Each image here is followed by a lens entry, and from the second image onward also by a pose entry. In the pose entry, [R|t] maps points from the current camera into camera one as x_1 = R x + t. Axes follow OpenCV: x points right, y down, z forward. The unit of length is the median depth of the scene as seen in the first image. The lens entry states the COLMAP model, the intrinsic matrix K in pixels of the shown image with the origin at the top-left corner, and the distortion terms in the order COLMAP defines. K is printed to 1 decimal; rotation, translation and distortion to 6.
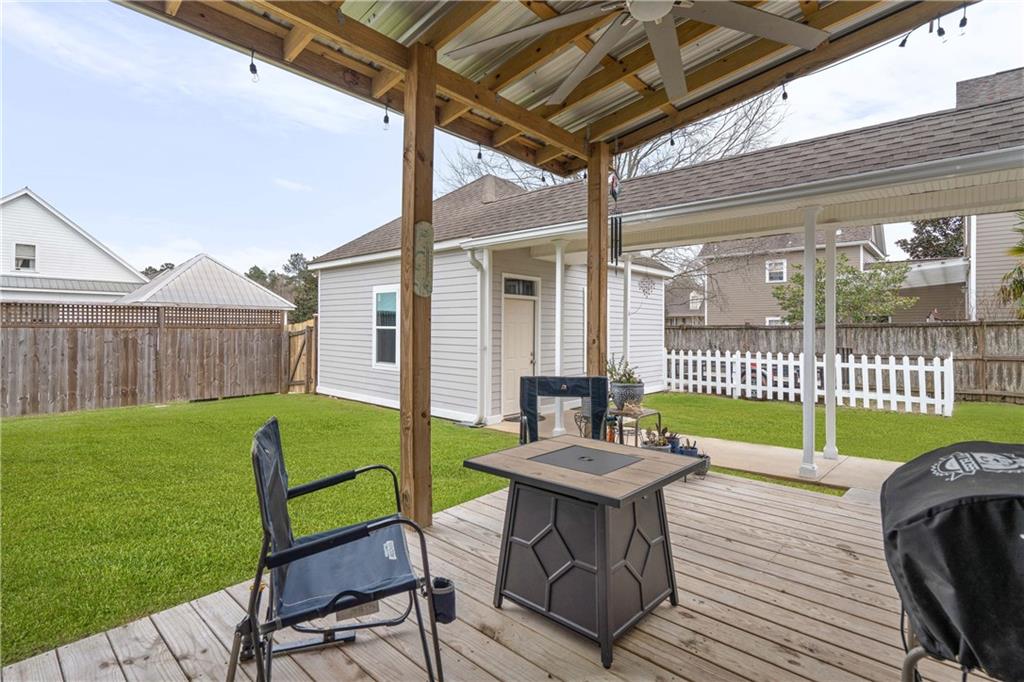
lens RADIAL K [[487.4, 0, 511.4], [0, 487.4, 326.1], [0, 0, 1]] dist [-0.000275, 0.000295]
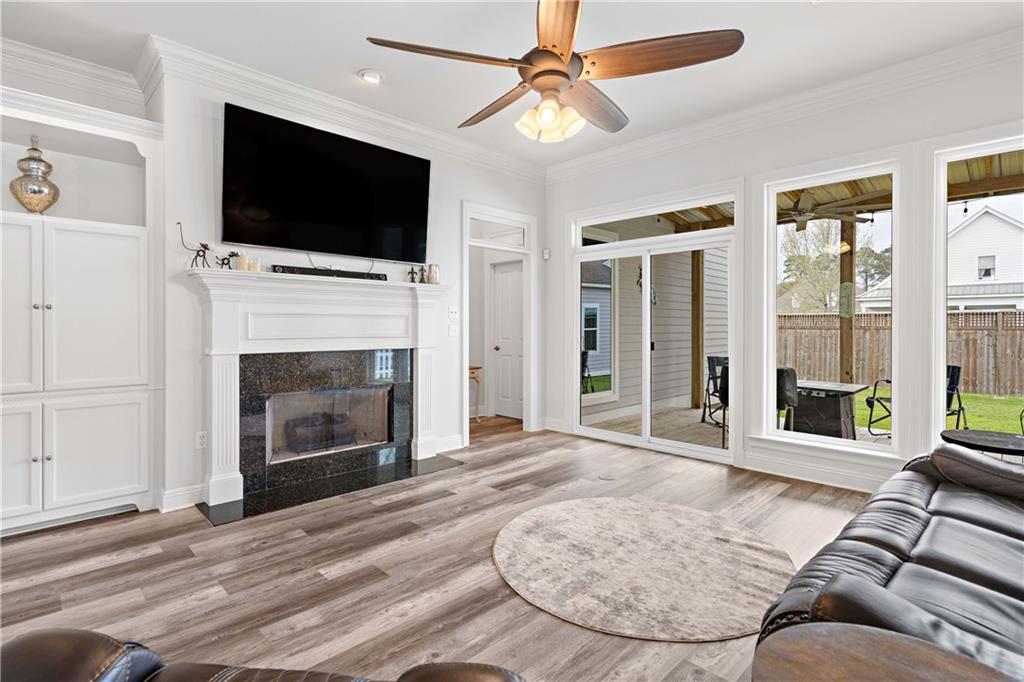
lens RADIAL K [[499.8, 0, 507.1], [0, 499.8, 320.8], [0, 0, 1]] dist [-0.001886, 0.000101]
pose [[-0.068076, -0.012813, -0.997598, 0.552887], [0.000829, 0.999916, -0.012899, -0.004598], [0.997680, -0.001705, -0.068059, -0.084725]]
